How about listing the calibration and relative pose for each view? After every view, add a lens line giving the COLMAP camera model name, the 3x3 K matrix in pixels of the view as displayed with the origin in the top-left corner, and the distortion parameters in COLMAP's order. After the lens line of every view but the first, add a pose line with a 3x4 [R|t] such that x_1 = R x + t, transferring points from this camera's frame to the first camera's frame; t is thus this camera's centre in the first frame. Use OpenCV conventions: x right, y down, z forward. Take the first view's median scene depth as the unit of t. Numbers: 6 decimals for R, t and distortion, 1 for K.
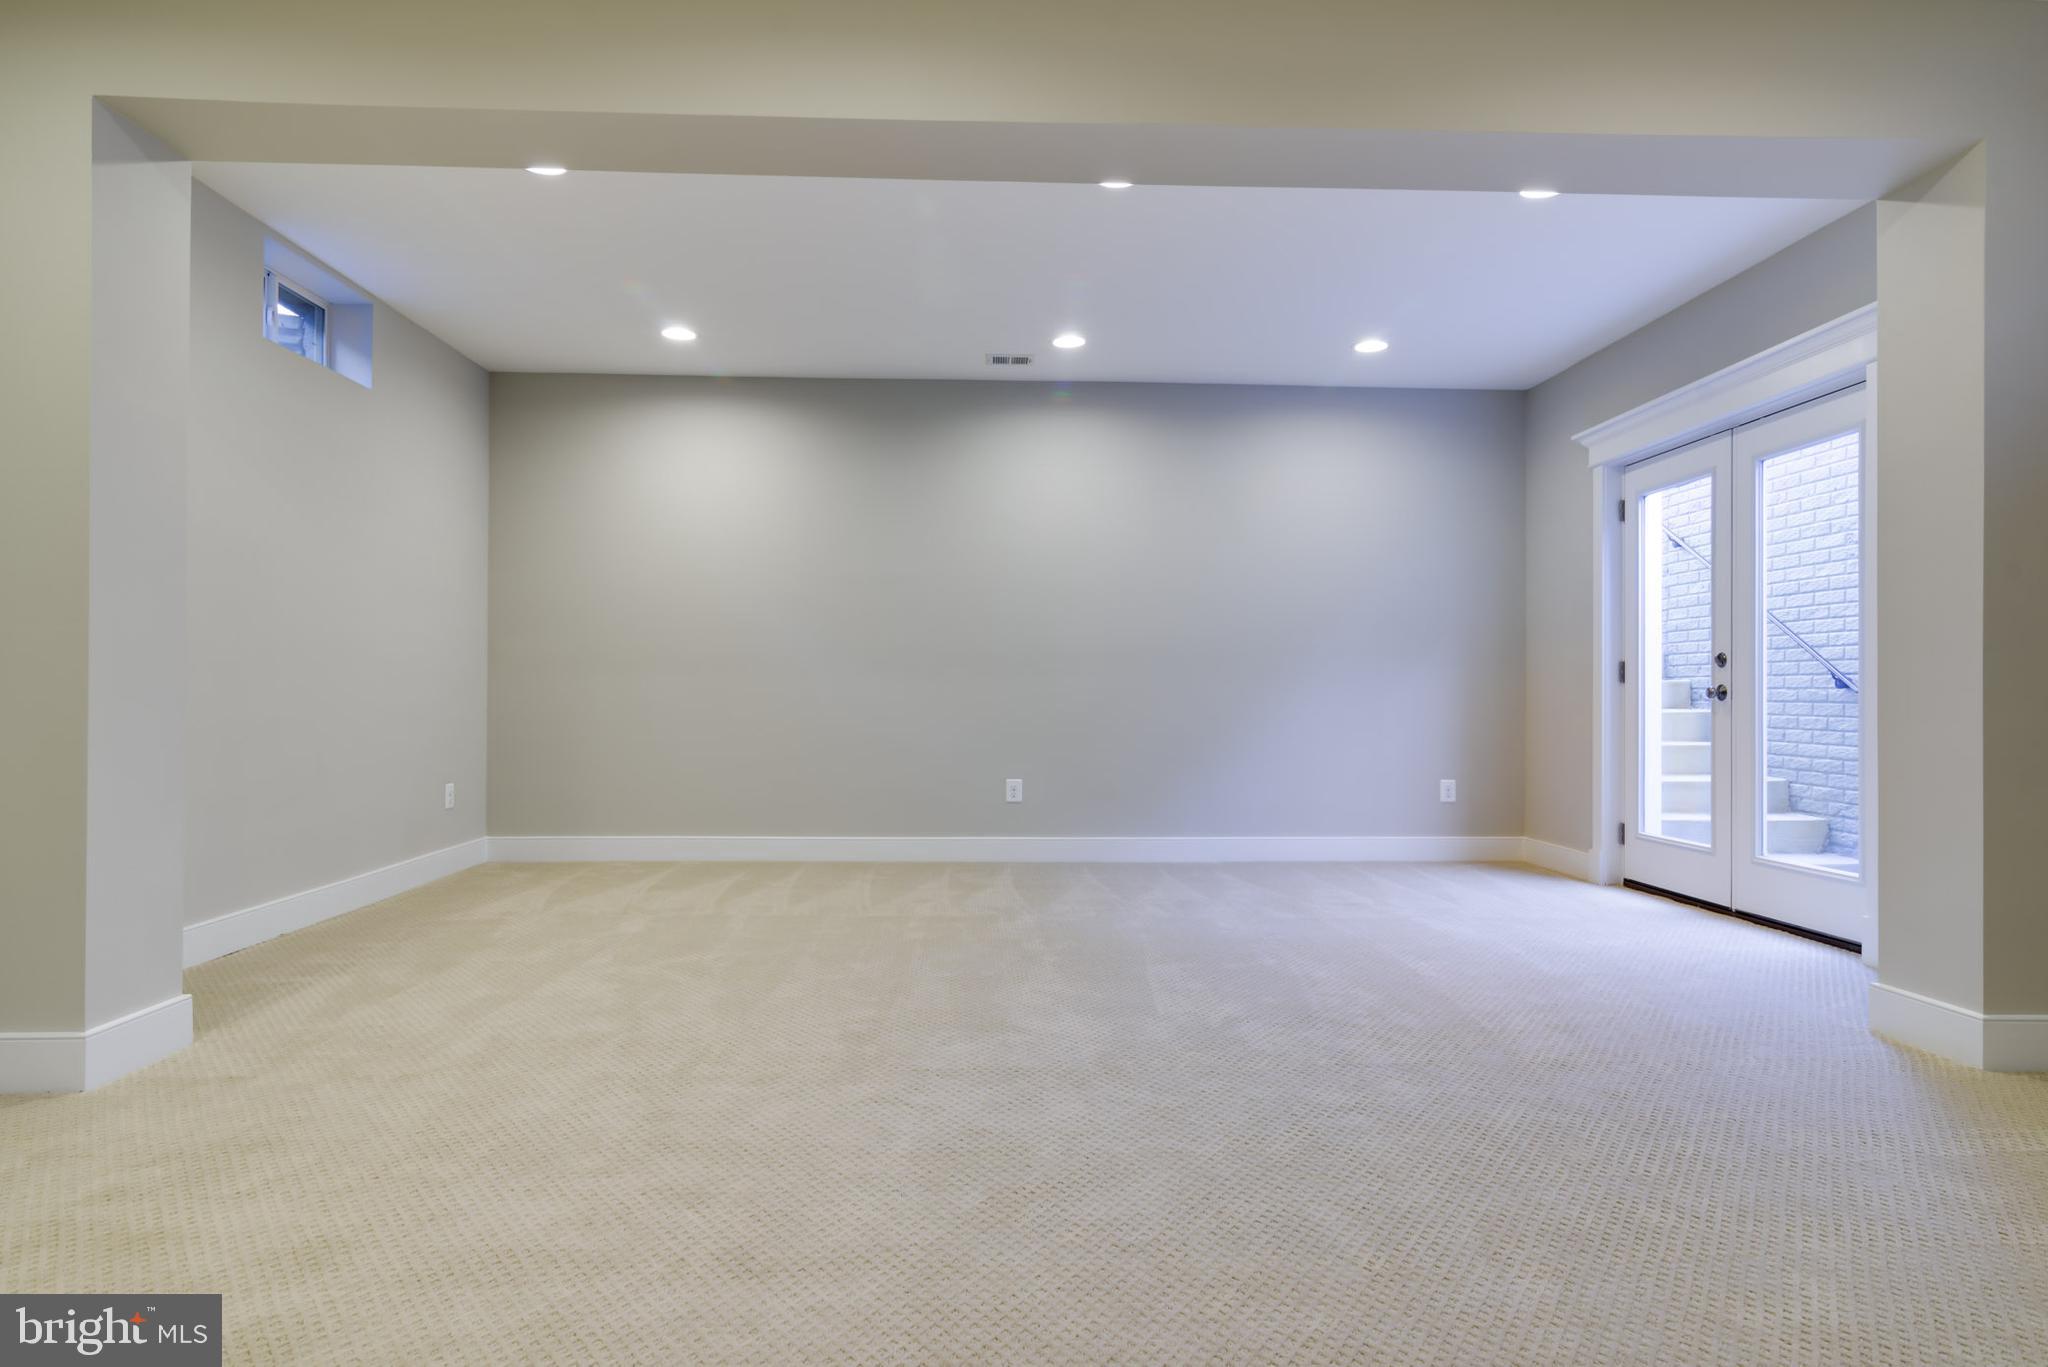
lens RADIAL K [[1161.6, 0, 1024.0], [0, 1161.6, 683.5], [0, 0, 1]] dist [0.001086, 0.000213]
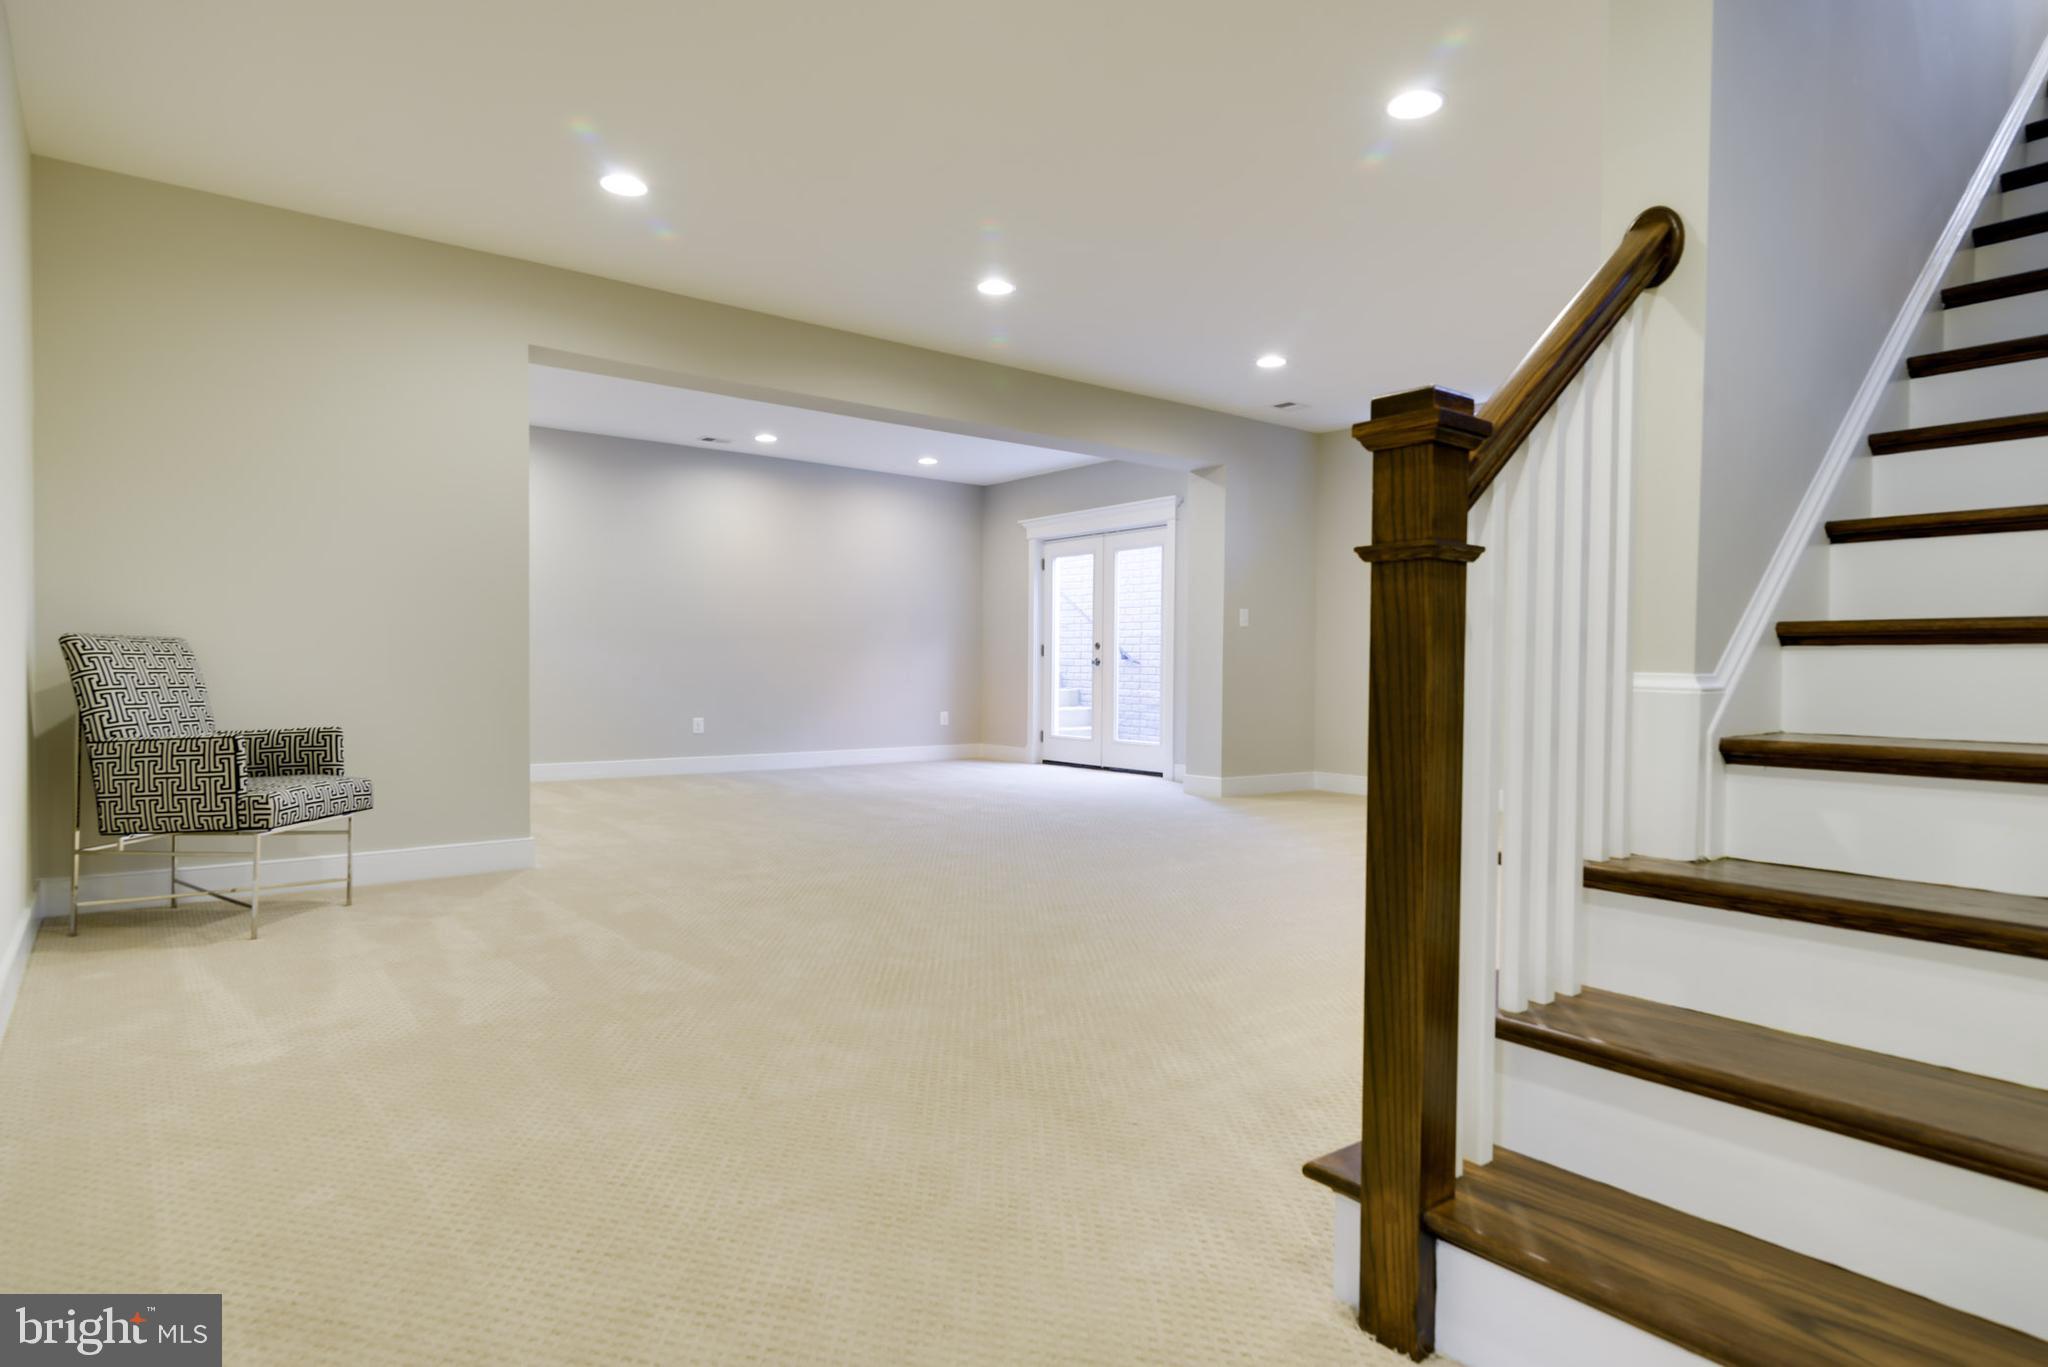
lens RADIAL K [[1154.2, 0, 1024.0], [0, 1154.2, 683.5], [0, 0, 1]] dist [0.011510, -0.000064]
pose [[0.806450, -0.007343, 0.591257, -0.615757], [-0.010581, 0.999584, 0.026847, -0.006421], [-0.591208, -0.027907, 0.806036, -0.490032]]
